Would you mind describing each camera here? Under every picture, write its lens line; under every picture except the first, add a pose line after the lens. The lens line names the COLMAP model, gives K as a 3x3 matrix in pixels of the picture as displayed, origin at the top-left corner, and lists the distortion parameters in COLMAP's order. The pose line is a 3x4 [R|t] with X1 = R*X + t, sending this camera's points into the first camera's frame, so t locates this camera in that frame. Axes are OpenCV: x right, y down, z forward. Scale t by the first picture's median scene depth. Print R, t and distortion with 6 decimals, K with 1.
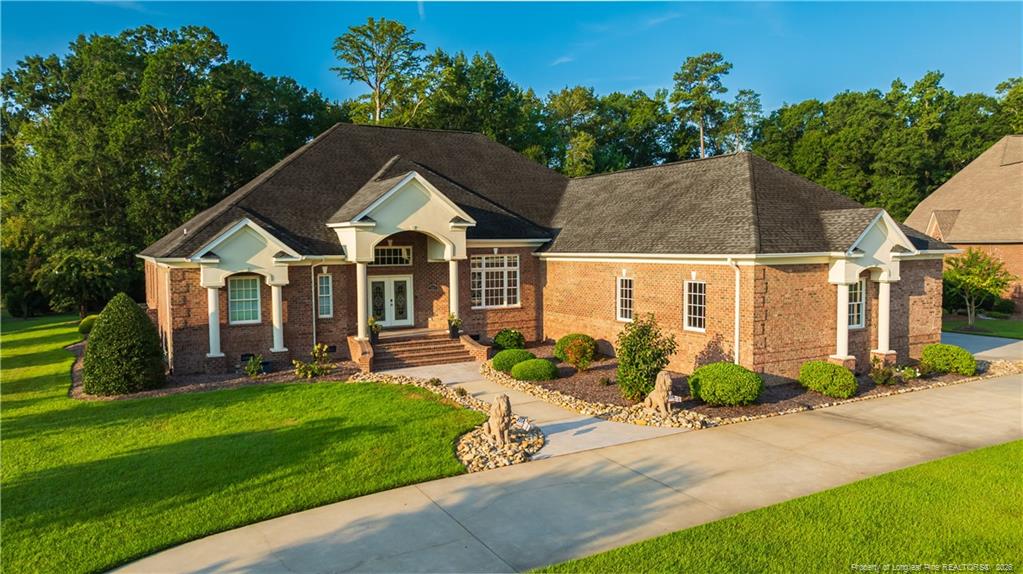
lens RADIAL K [[717.5, 0, 513.7], [0, 717.5, 287.2], [0, 0, 1]] dist [0.005049, -0.000762]
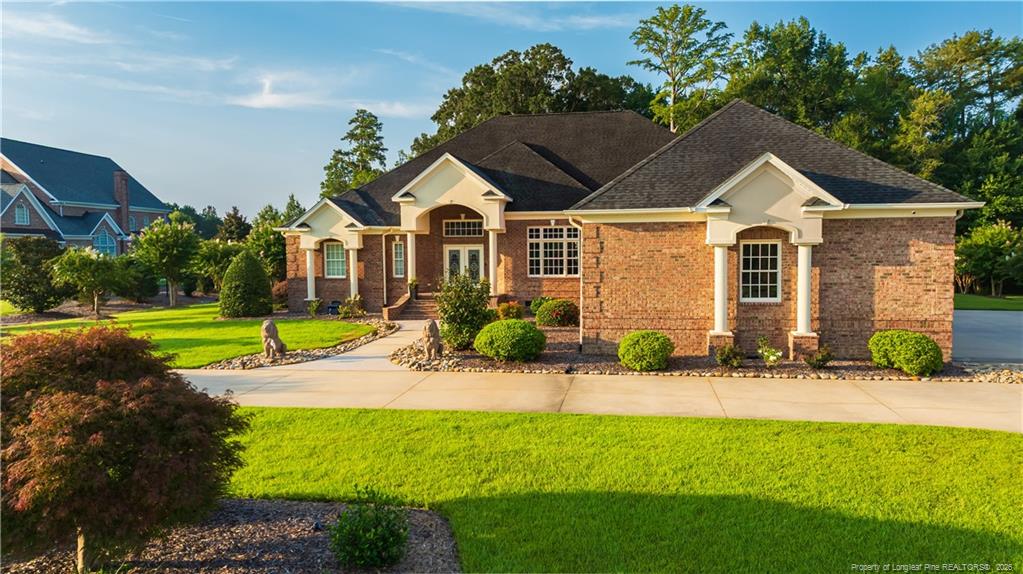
lens RADIAL K [[717.5, 0, 512.1], [0, 717.5, 287.7], [0, 0, 1]] dist [0.005049, -0.000762]
pose [[0.779780, 0.037806, -0.624912, 0.702767], [-0.034164, 0.999257, 0.017822, 0.033483], [0.625121, 0.007453, 0.780492, 0.167746]]
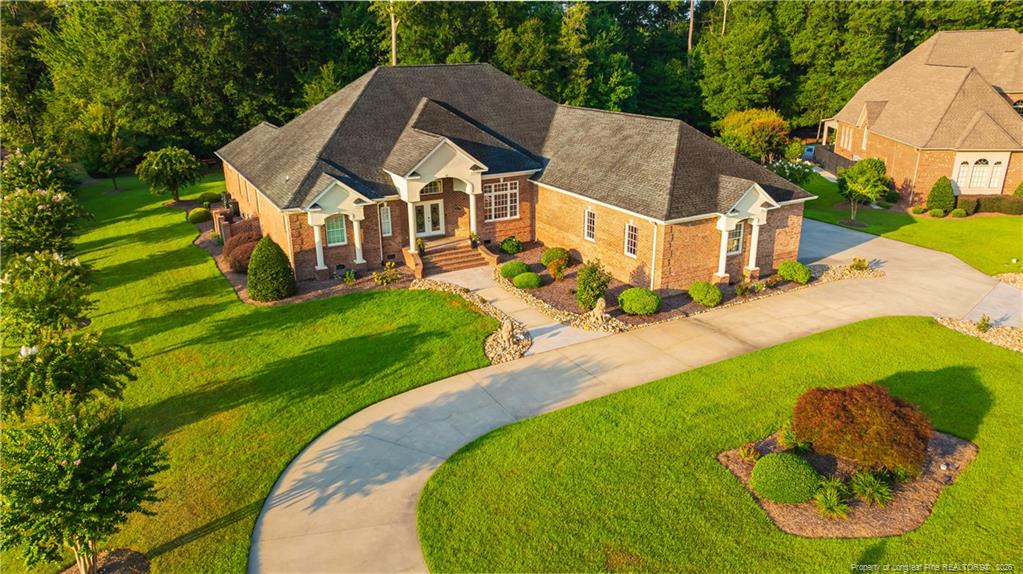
lens RADIAL K [[717.5, 0, 513.2], [0, 717.5, 289.1], [0, 0, 1]] dist [0.005049, -0.000762]
pose [[1.000000, 0.000173, -0.000551, -0.002049], [-0.000015, 0.961581, 0.274521, -0.273452], [0.000577, -0.274521, 0.961581, -0.475312]]
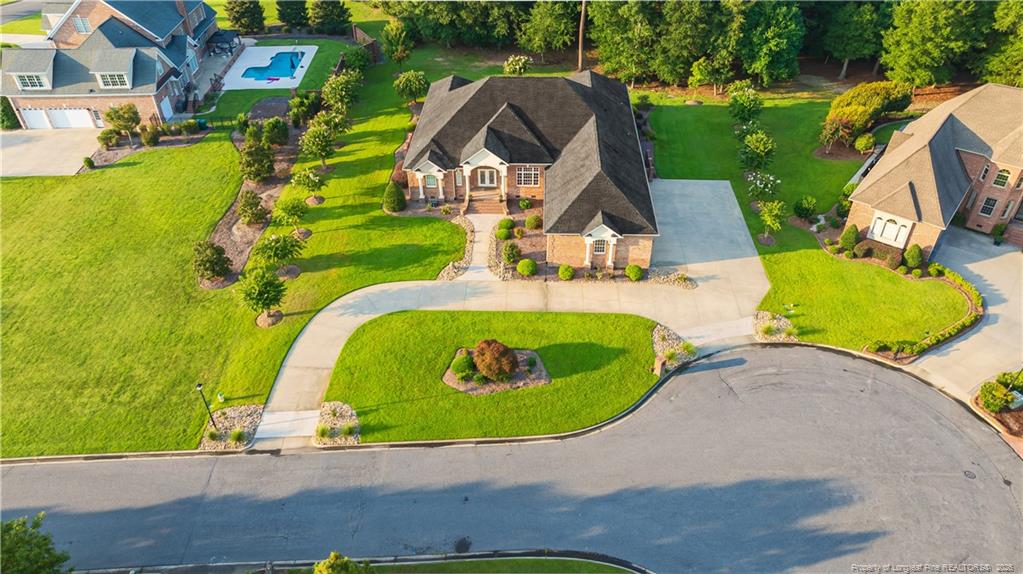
lens RADIAL K [[717.5, 0, 508.5], [0, 717.5, 286.3], [0, 0, 1]] dist [0.005049, -0.000762]
pose [[0.851363, 0.318978, -0.416454, 1.273961], [-0.027109, 0.819578, 0.572326, -1.326323], [0.523876, -0.475968, 0.706405, -1.142599]]
